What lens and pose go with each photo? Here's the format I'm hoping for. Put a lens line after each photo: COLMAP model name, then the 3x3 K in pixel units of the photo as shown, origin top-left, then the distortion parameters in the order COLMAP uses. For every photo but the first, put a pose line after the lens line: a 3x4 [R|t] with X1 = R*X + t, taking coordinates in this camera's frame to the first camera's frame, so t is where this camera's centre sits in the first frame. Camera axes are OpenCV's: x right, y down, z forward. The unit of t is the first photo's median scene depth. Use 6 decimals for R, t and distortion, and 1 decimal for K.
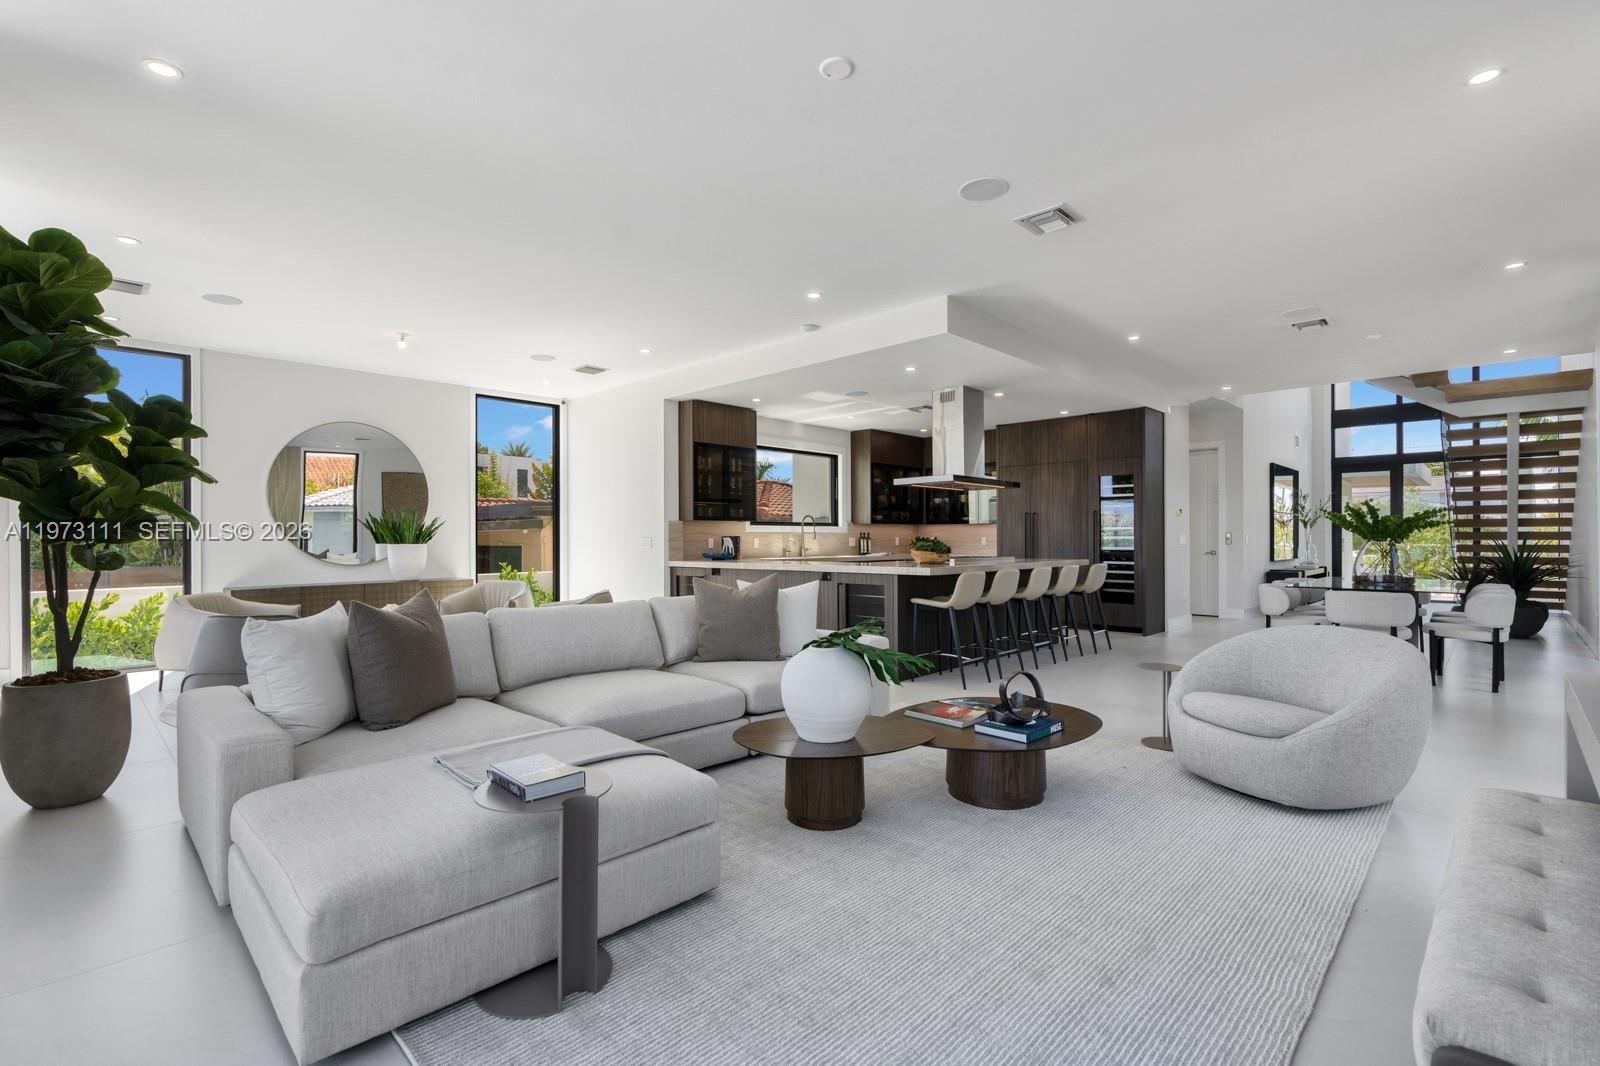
lens RADIAL K [[725.9, 0, 803.2], [0, 725.9, 538.2], [0, 0, 1]] dist [0.003292, 0.000162]
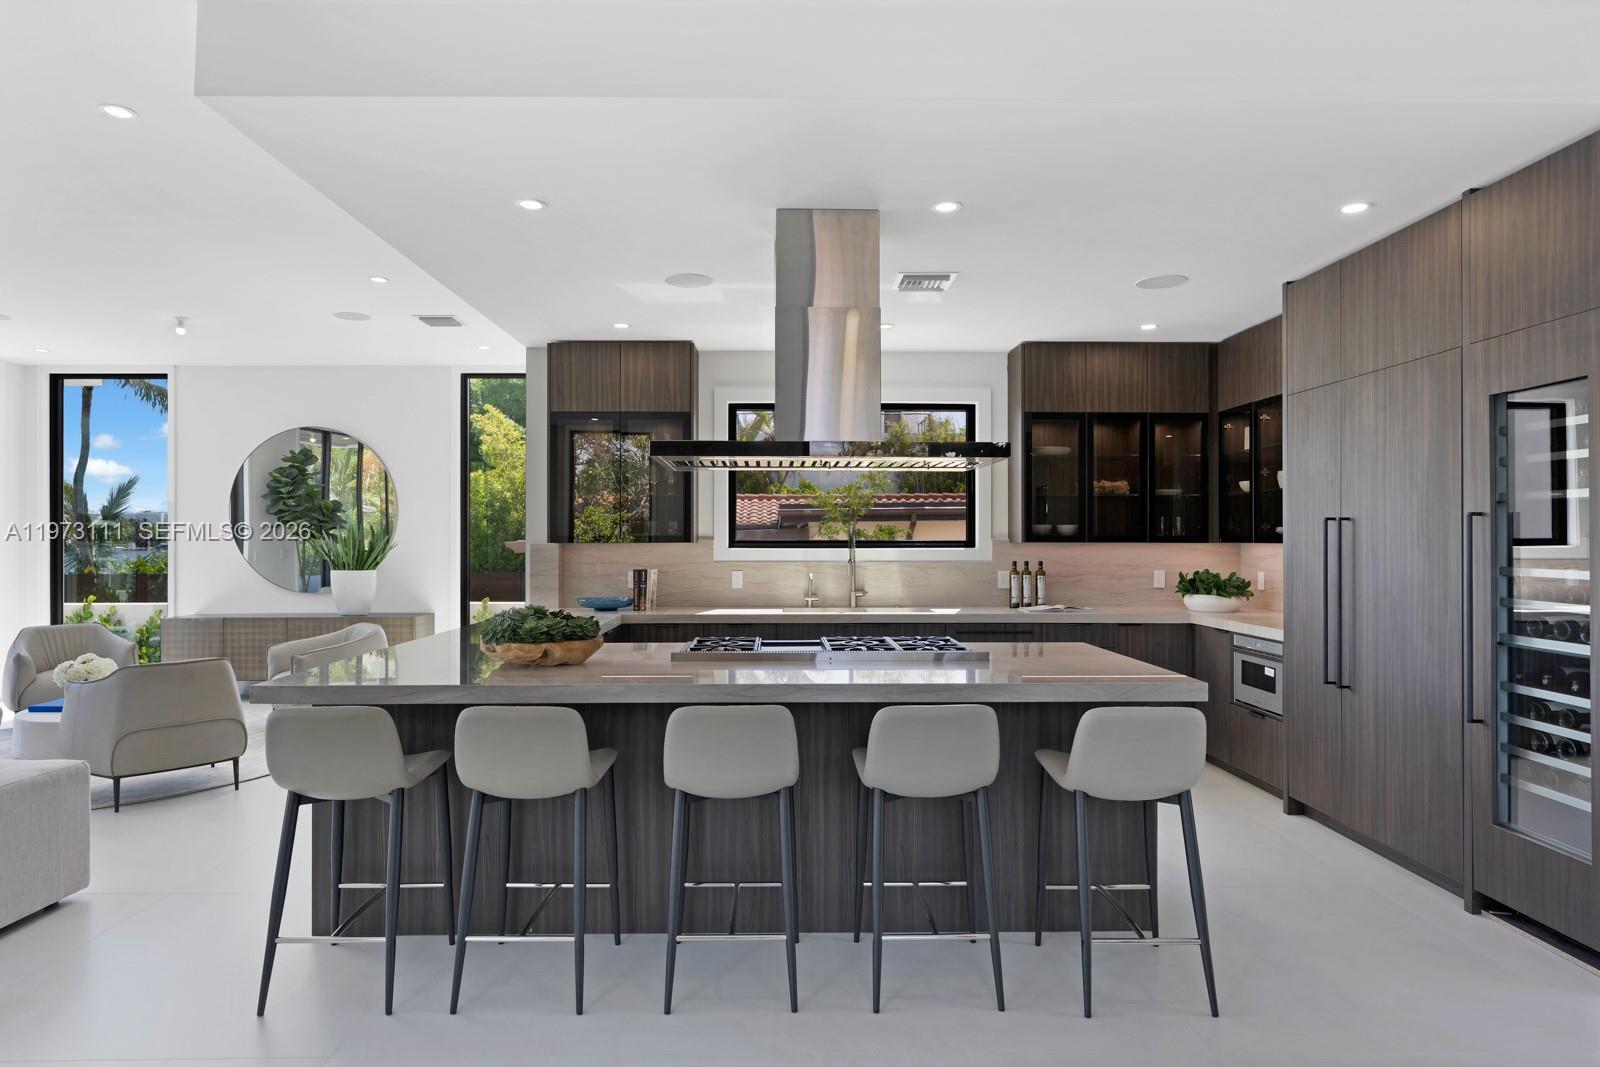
lens RADIAL K [[931.1, 0, 798.7], [0, 931.1, 532.5], [0, 0, 1]] dist [-0.005295, -0.000907]
pose [[0.711062, -0.000730, -0.703129, 0.460978], [0.000061, 1.000000, -0.000977, -0.028047], [0.703129, 0.000652, 0.711062, 0.517449]]
